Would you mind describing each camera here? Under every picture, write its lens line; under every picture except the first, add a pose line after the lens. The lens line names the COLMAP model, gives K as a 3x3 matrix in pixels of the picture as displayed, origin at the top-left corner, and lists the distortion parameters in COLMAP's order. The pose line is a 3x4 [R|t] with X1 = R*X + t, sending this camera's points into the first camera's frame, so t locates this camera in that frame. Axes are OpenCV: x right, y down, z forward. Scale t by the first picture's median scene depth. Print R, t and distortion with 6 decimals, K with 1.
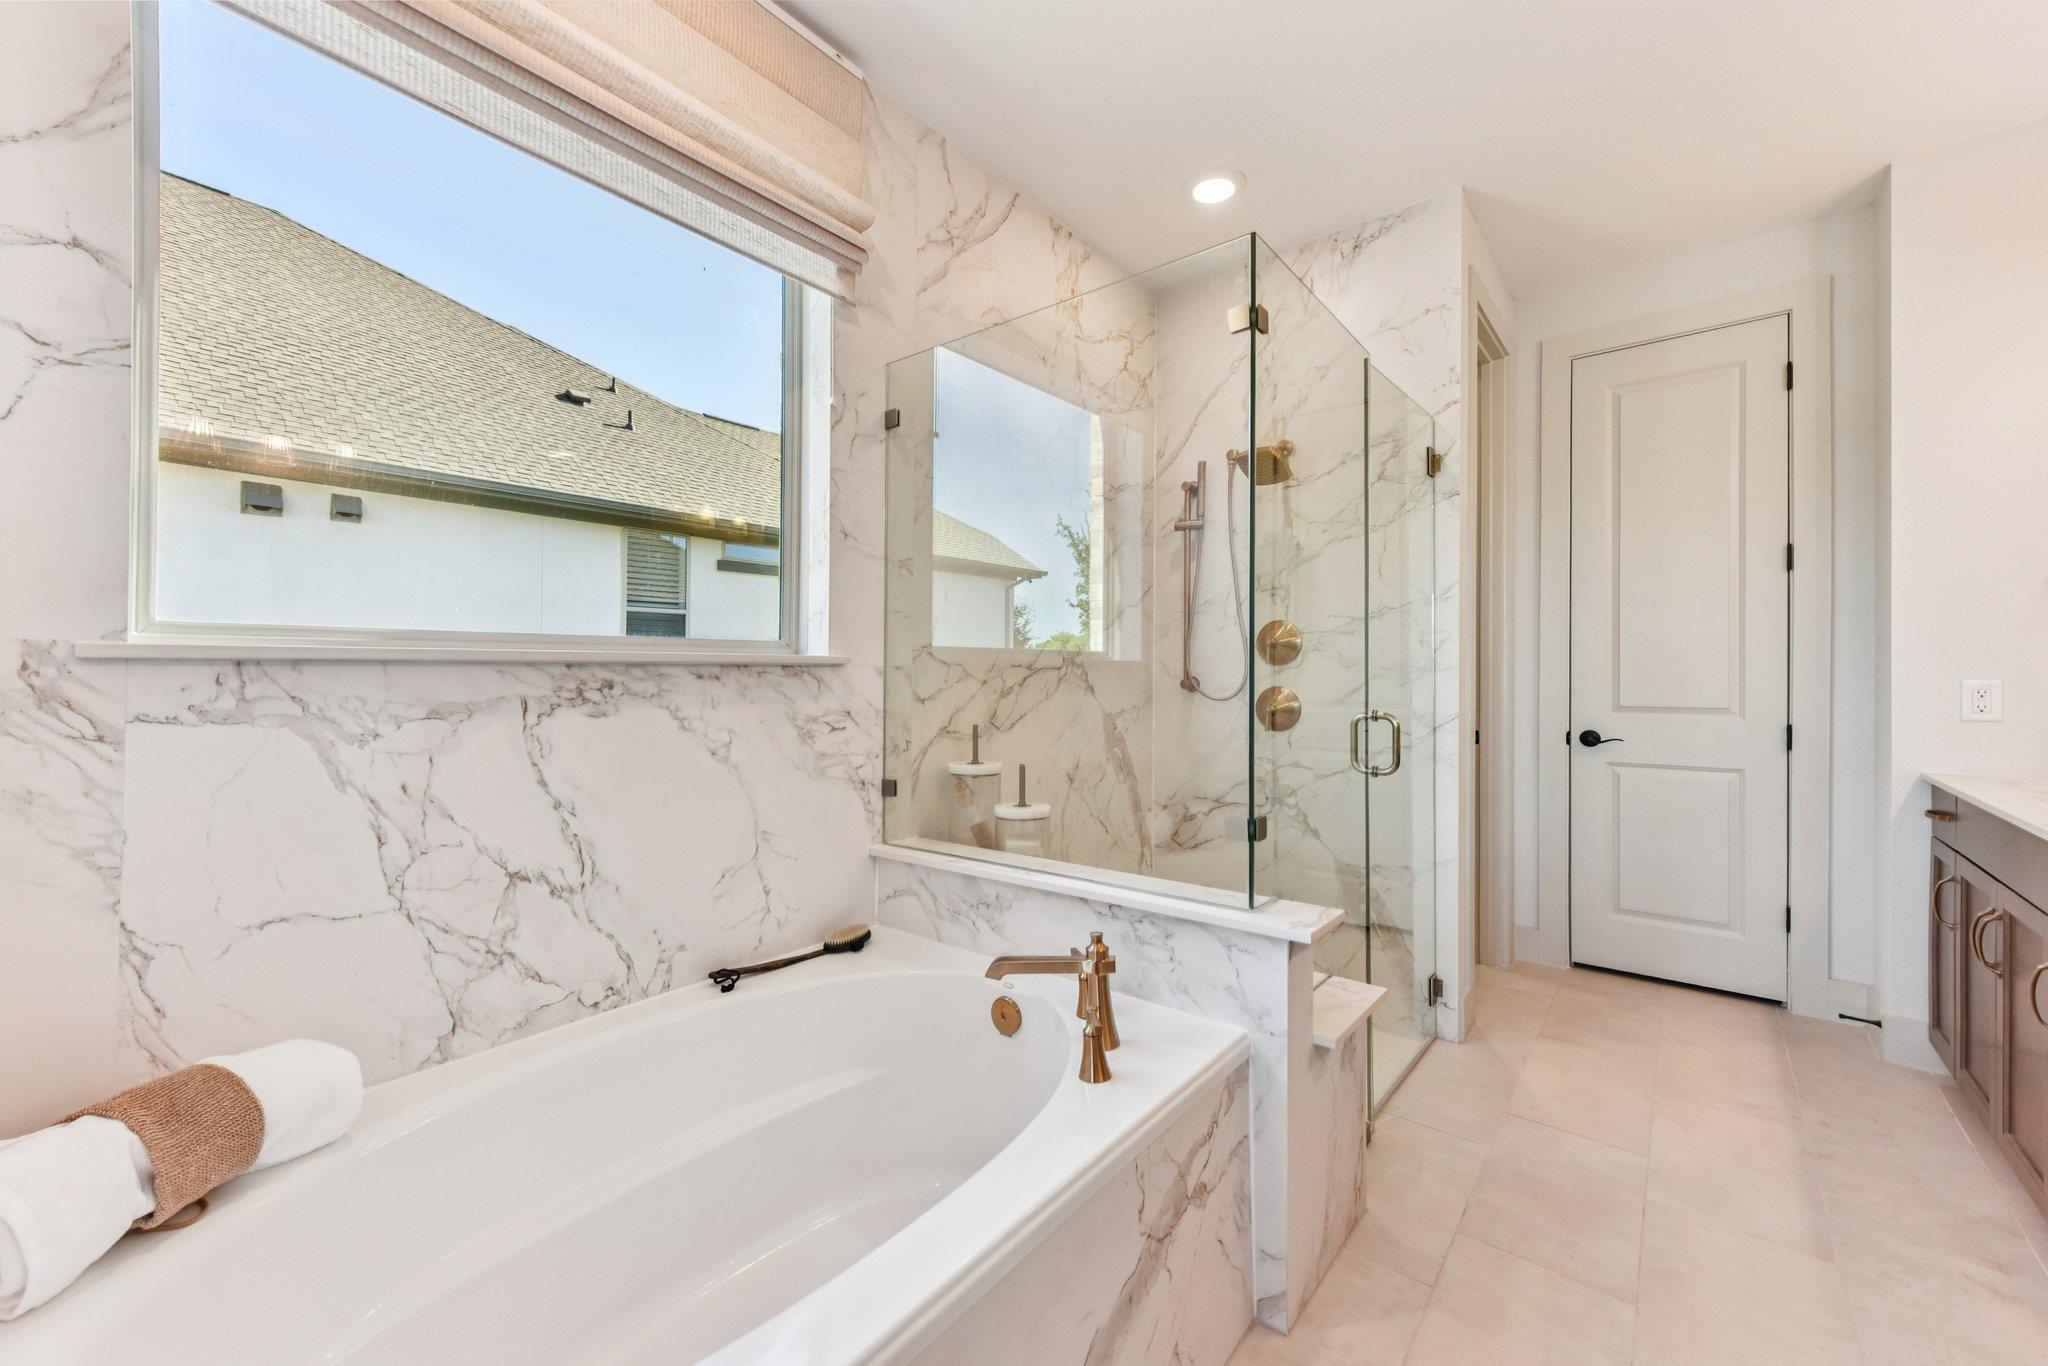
lens RADIAL K [[794.7, 0, 1014.0], [0, 794.7, 687.3], [0, 0, 1]] dist [0.028297, -0.000739]
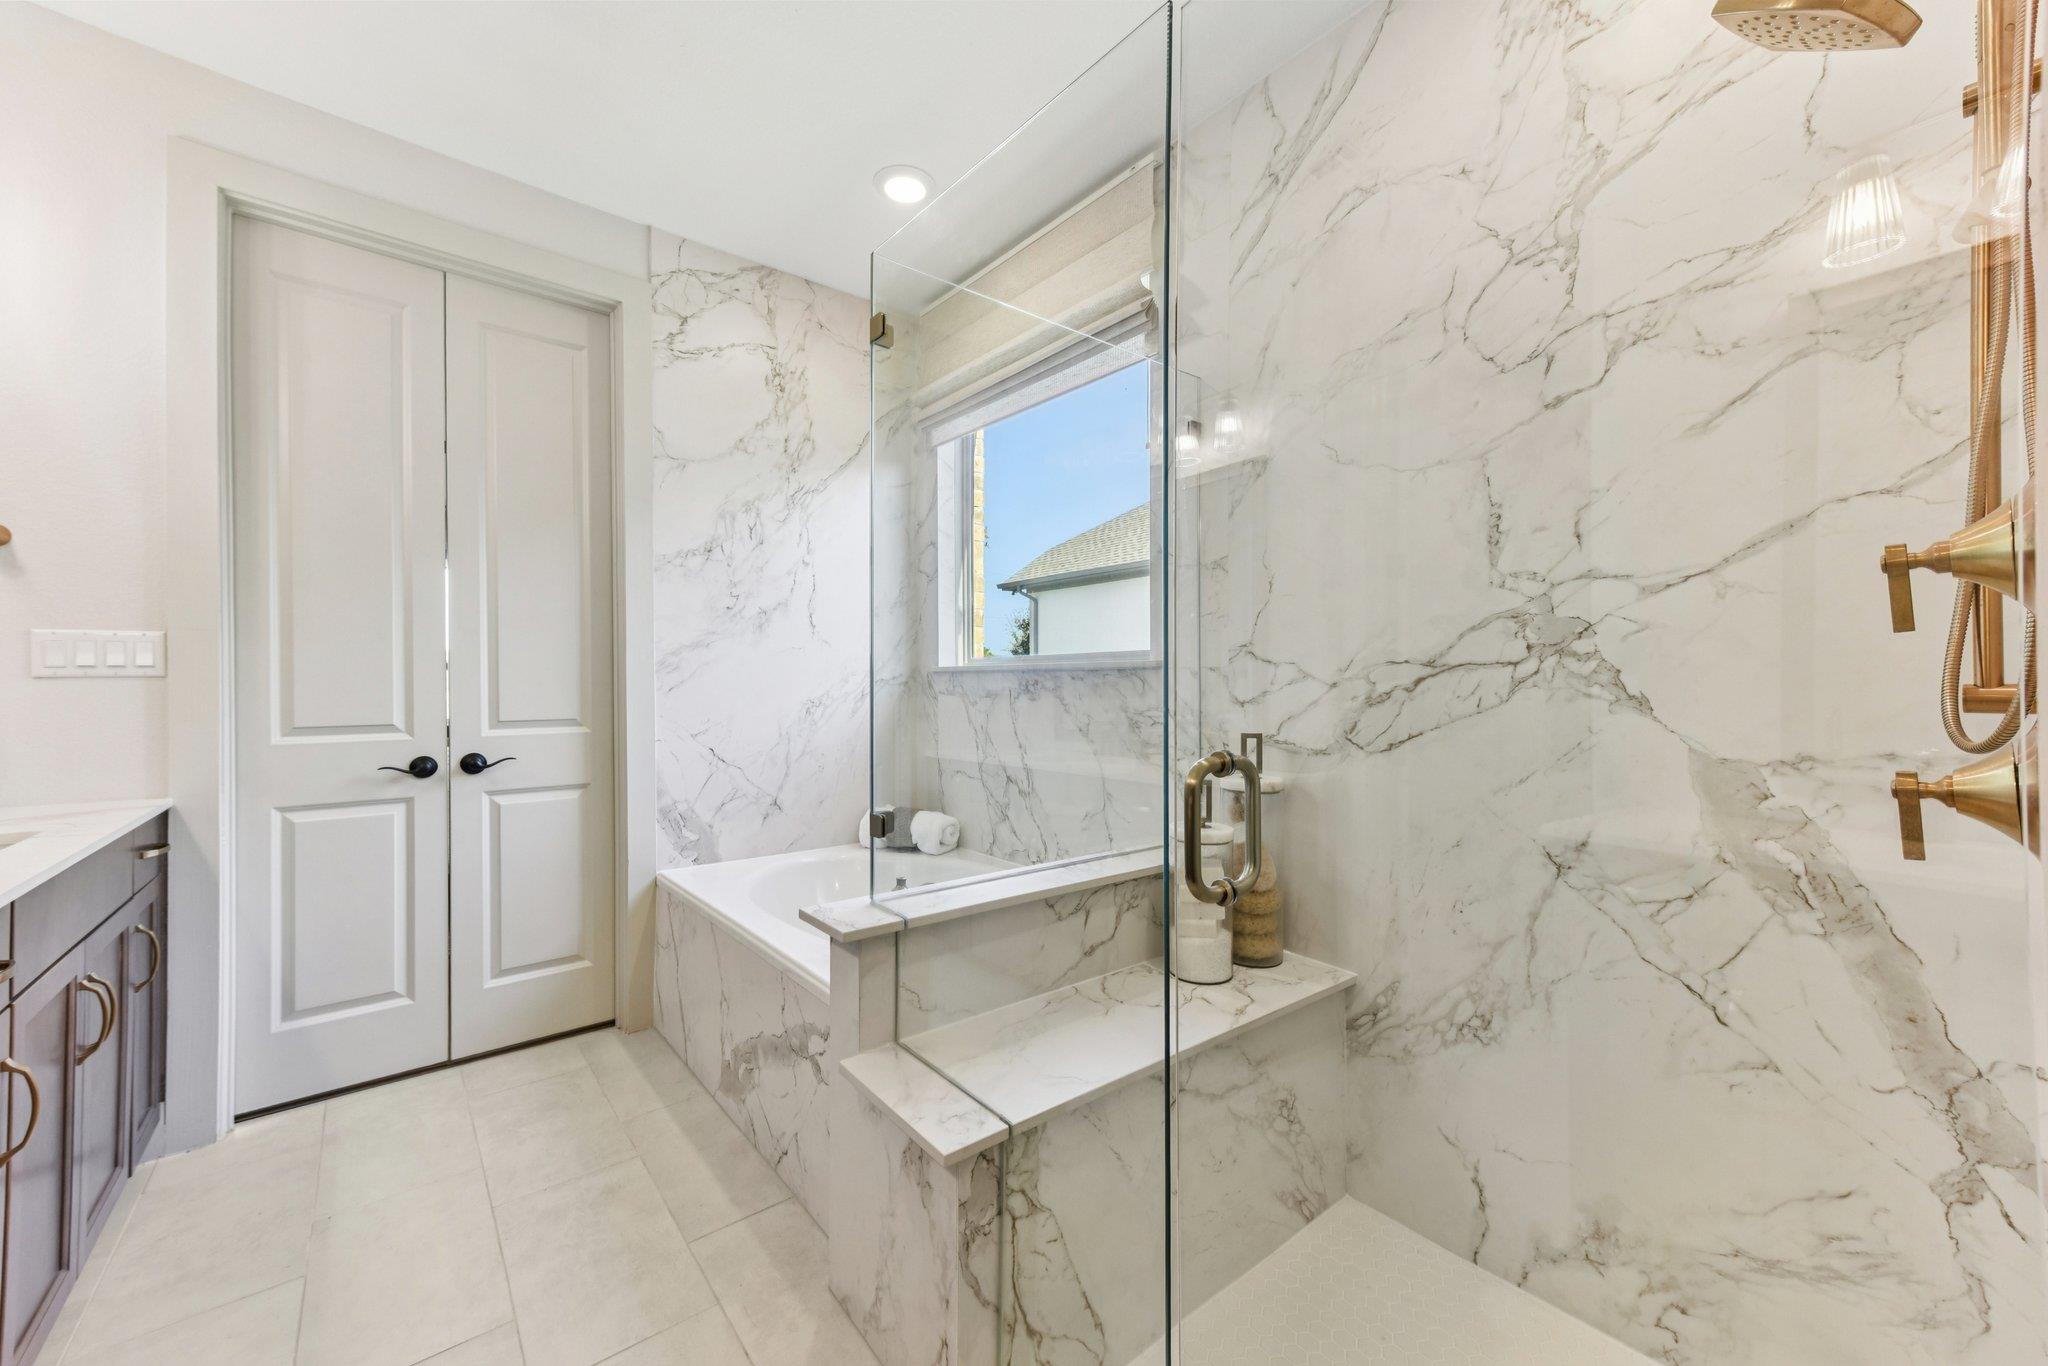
lens RADIAL K [[794.7, 0, 1016.2], [0, 794.7, 674.0], [0, 0, 1]] dist [0.028297, -0.000739]
pose [[-0.202930, -0.005850, -0.979176, 0.983269], [-0.011797, 0.999924, -0.003529, -0.013174], [0.979122, 0.010835, -0.202984, 1.064373]]
